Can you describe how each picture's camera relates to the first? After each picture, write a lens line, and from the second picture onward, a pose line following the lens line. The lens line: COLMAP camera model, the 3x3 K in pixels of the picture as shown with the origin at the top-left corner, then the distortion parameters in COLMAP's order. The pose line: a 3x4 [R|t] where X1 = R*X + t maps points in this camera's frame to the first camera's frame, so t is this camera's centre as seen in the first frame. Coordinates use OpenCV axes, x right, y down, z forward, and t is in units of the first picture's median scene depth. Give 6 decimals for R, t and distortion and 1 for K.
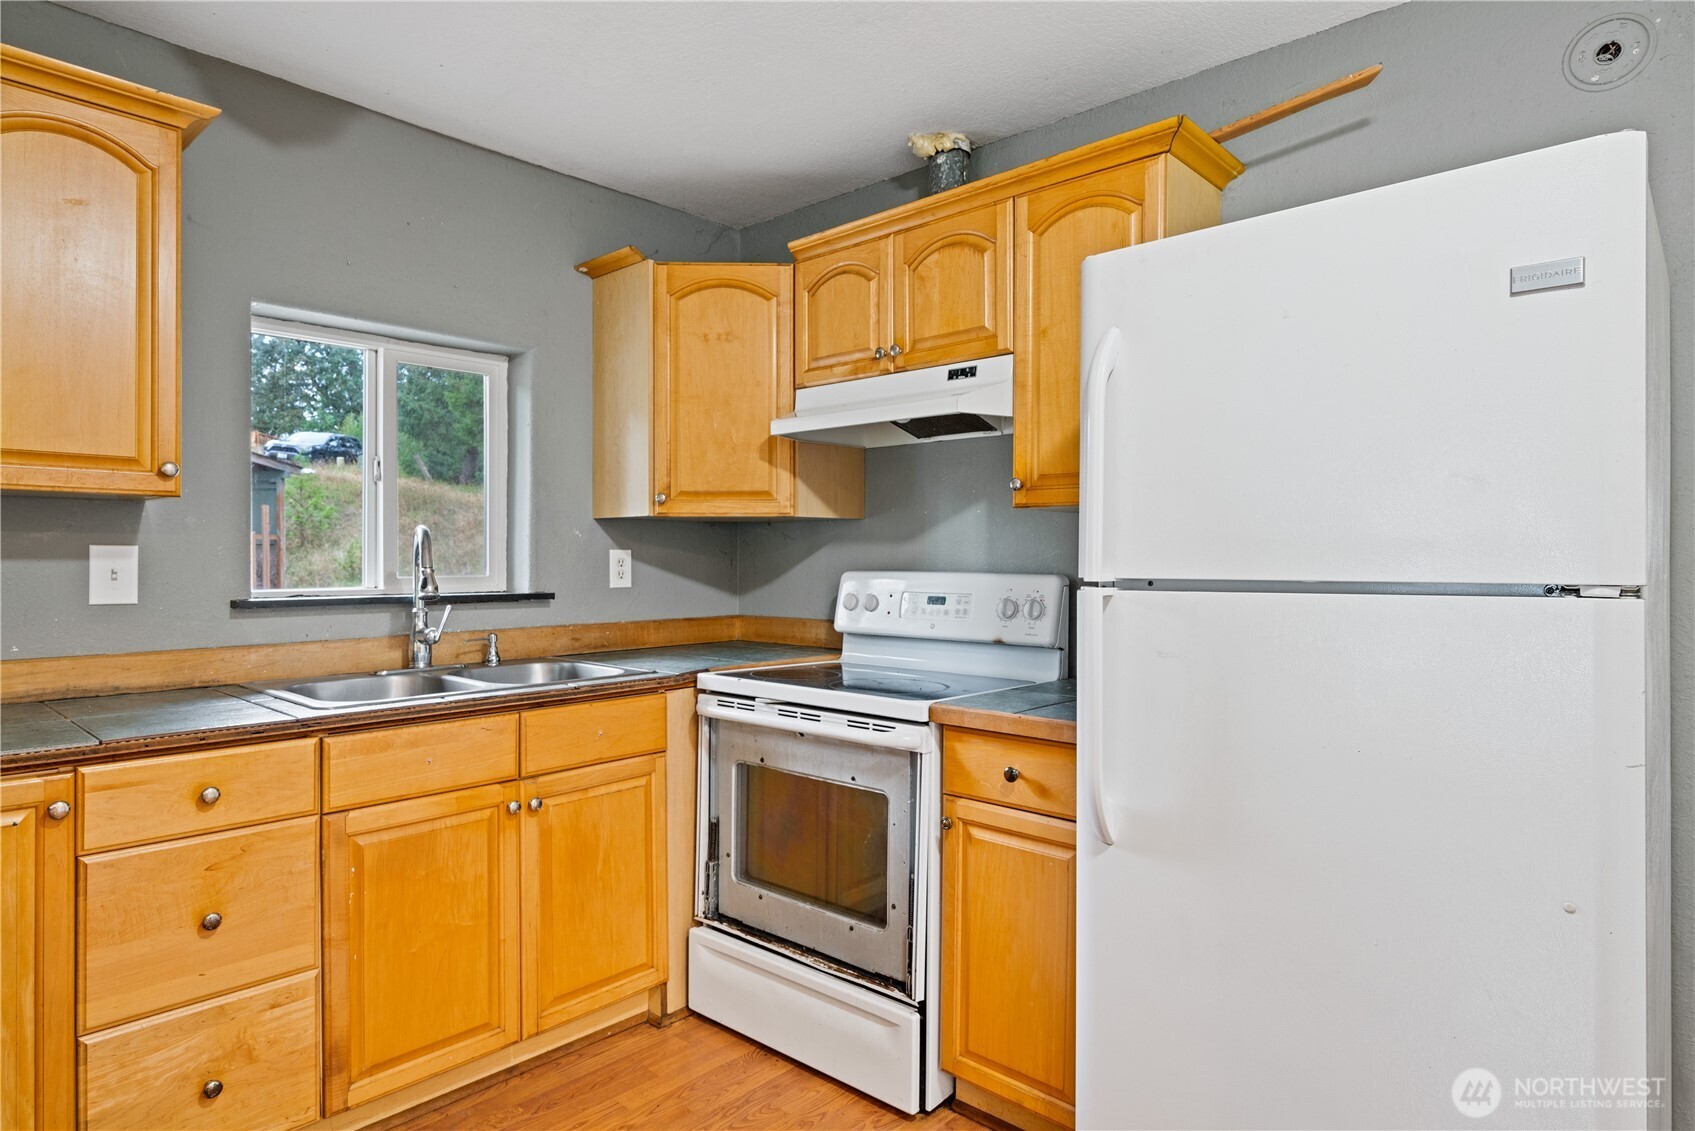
lens RADIAL K [[967.0, 0, 849.8], [0, 967.0, 558.6], [0, 0, 1]] dist [-0.002353, -0.001104]
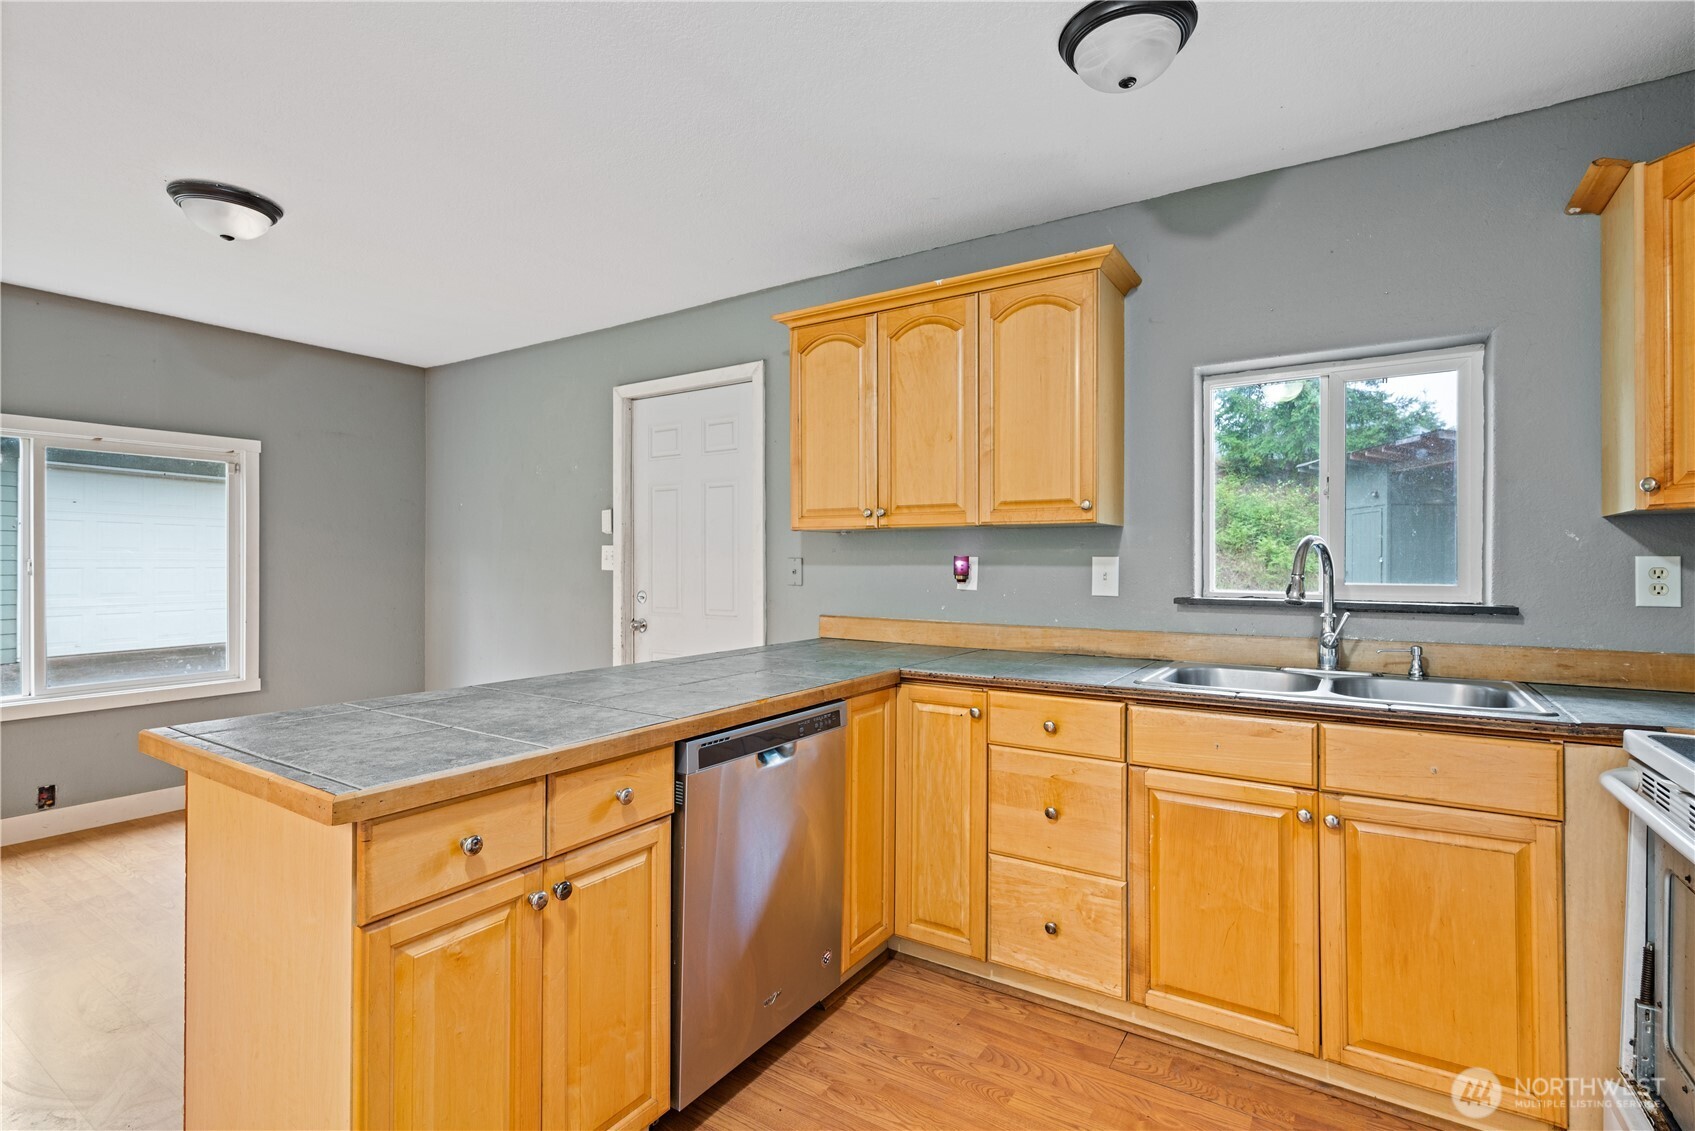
lens RADIAL K [[797.6, 0, 854.9], [0, 797.6, 562.5], [0, 0, 1]] dist [-0.001450, -0.000326]
pose [[0.162216, -0.001529, -0.986754, 0.343451], [-0.003771, 0.999991, -0.002169, -0.000387], [0.986748, 0.004073, 0.162208, 0.360724]]
